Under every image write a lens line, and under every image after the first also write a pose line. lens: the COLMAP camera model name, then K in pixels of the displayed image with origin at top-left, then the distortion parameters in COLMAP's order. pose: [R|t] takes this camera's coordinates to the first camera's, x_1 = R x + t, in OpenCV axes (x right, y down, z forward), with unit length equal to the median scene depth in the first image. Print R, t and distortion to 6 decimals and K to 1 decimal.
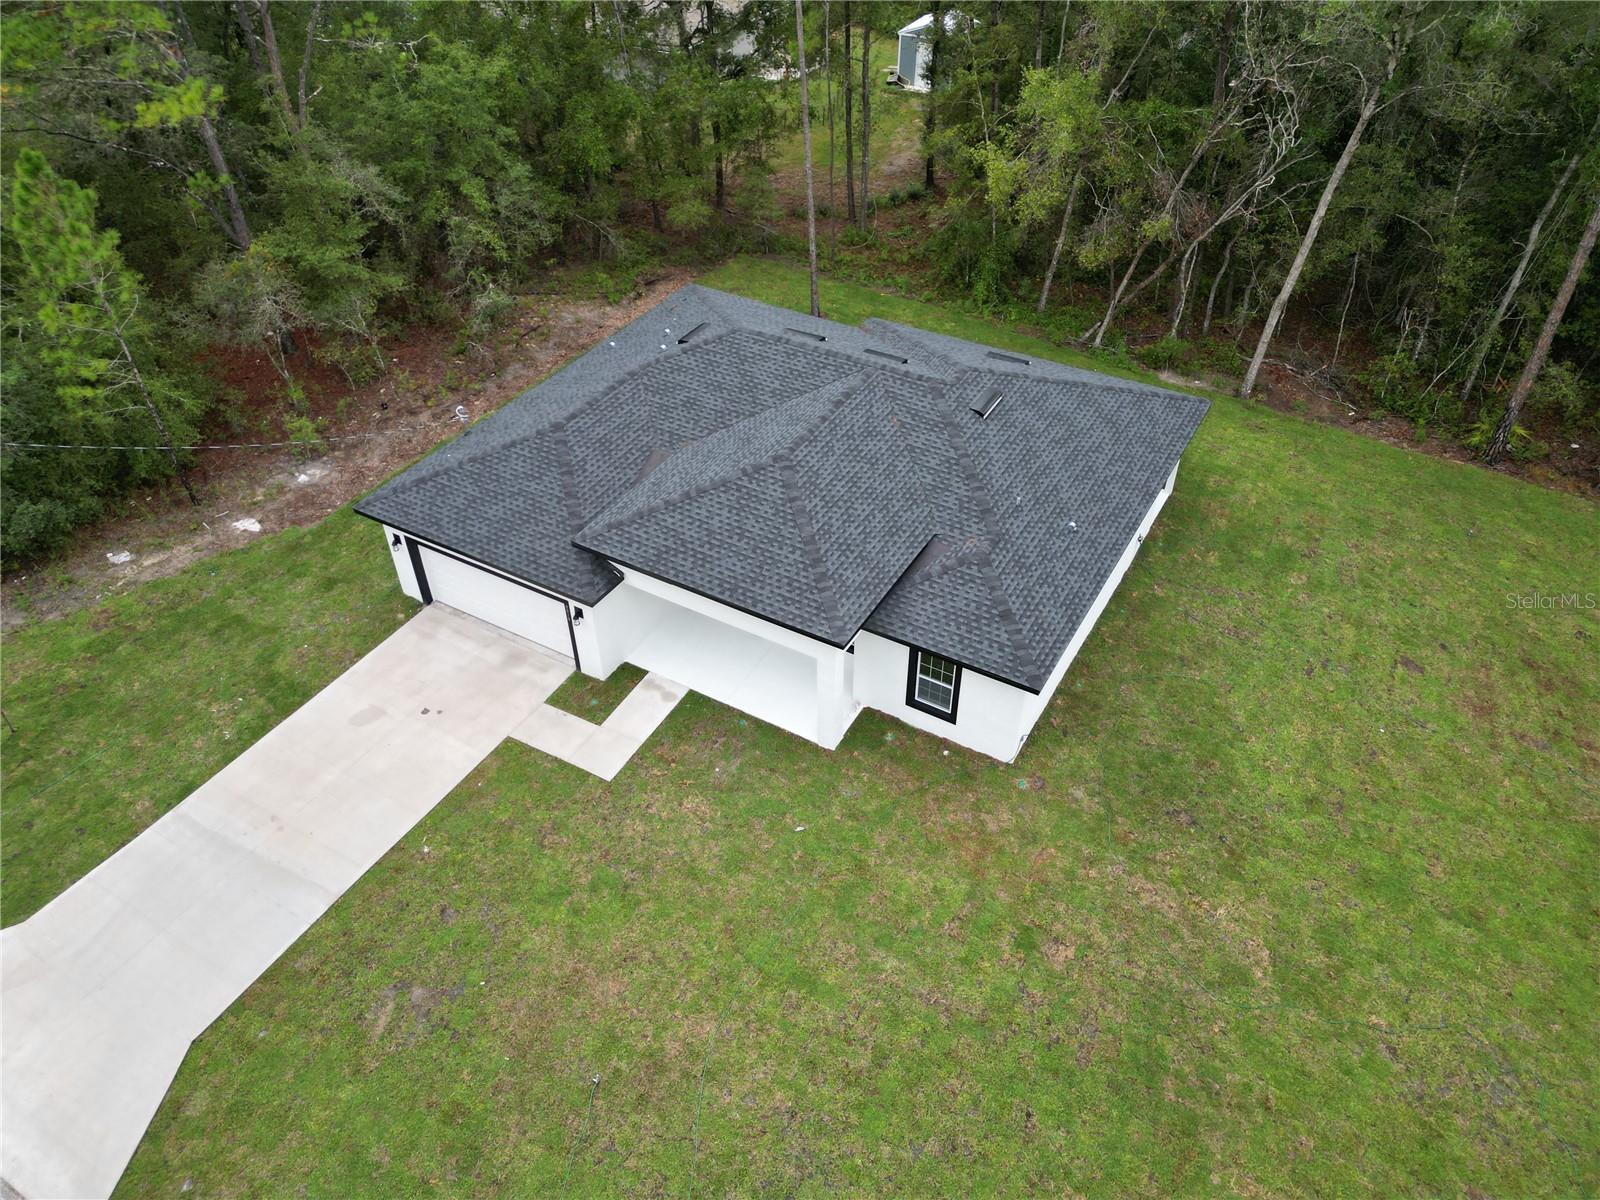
lens RADIAL K [[1122.7, 0, 800.3], [0, 1122.7, 593.5], [0, 0, 1]] dist [0.077218, -0.076350]
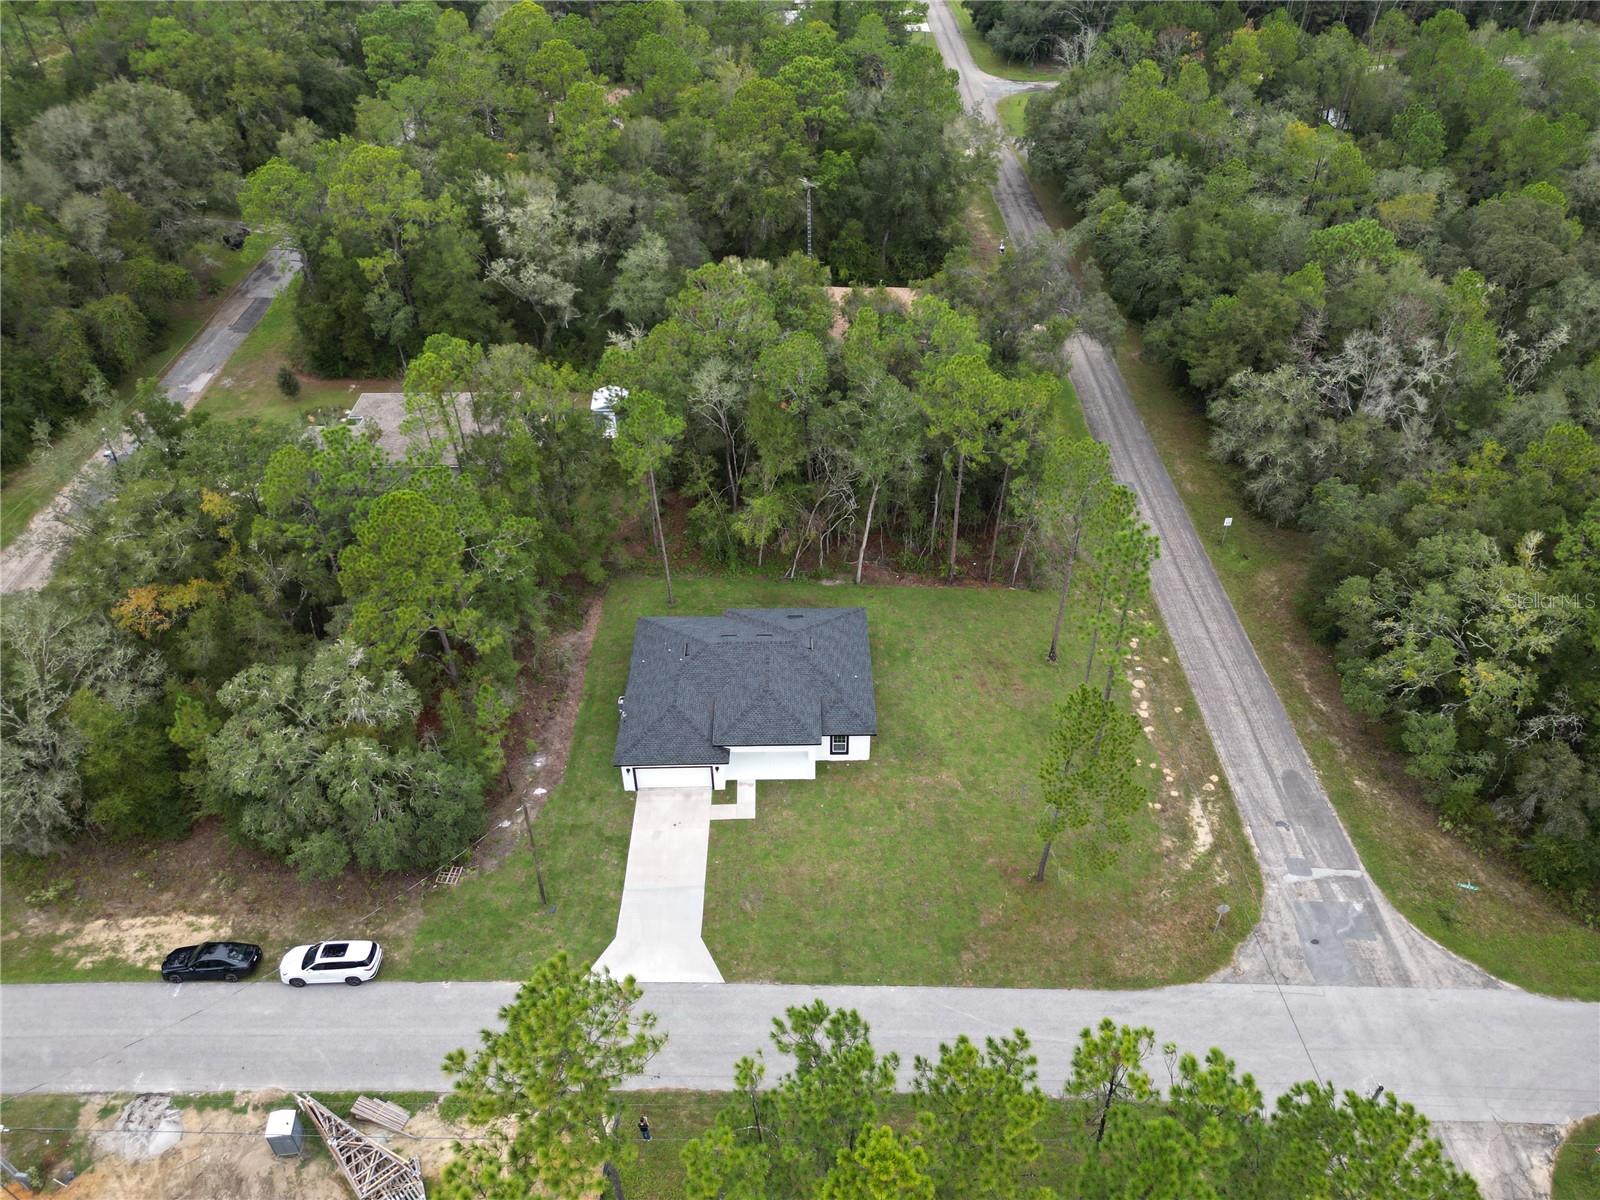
lens RADIAL K [[1122.7, 0, 800.3], [0, 1122.7, 593.5], [0, 0, 1]] dist [0.077218, -0.076350]
pose [[0.860752, -0.321719, 0.394465, -0.986493], [0.331695, 0.942324, 0.044760, -0.451401], [-0.386114, 0.092315, 0.917820, -1.687399]]
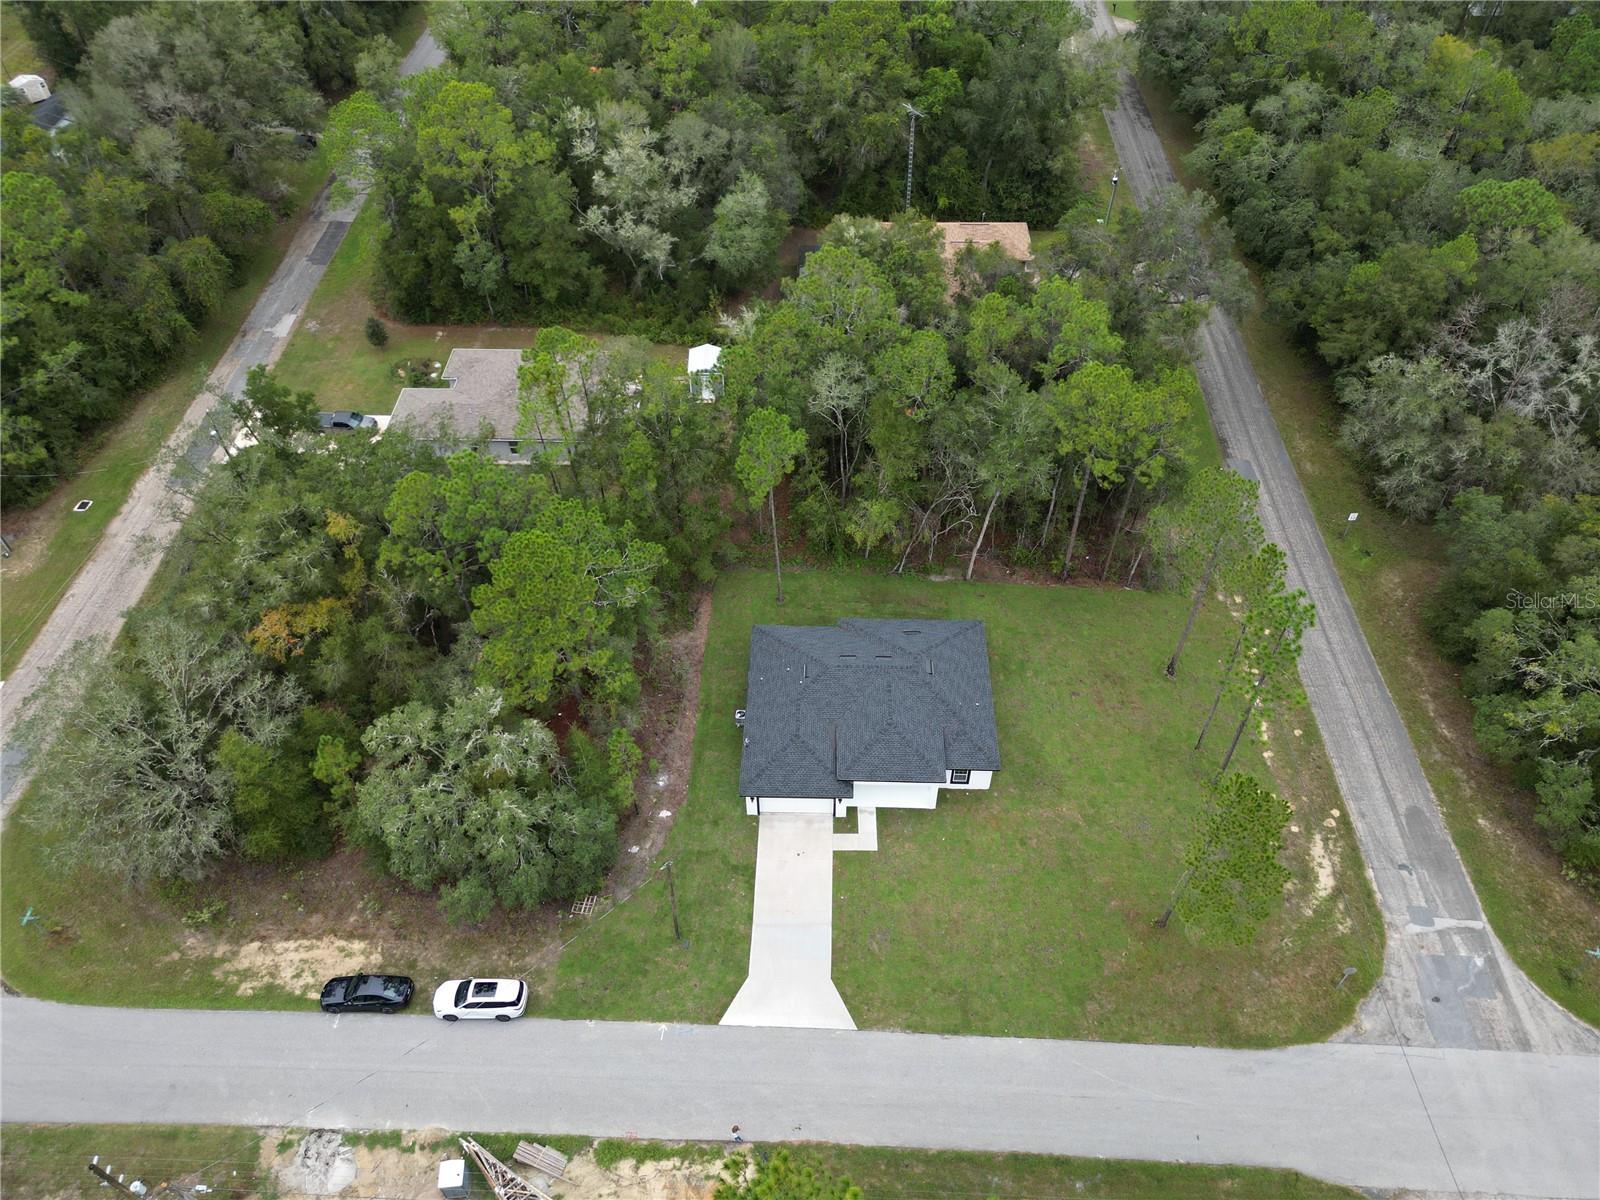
lens RADIAL K [[1122.7, 0, 800.3], [0, 1122.7, 593.5], [0, 0, 1]] dist [0.077218, -0.076350]
pose [[0.878281, -0.351693, 0.323936, -1.020181], [0.311735, 0.934877, 0.169781, -0.979569], [-0.362551, -0.048133, 0.930720, -1.559787]]
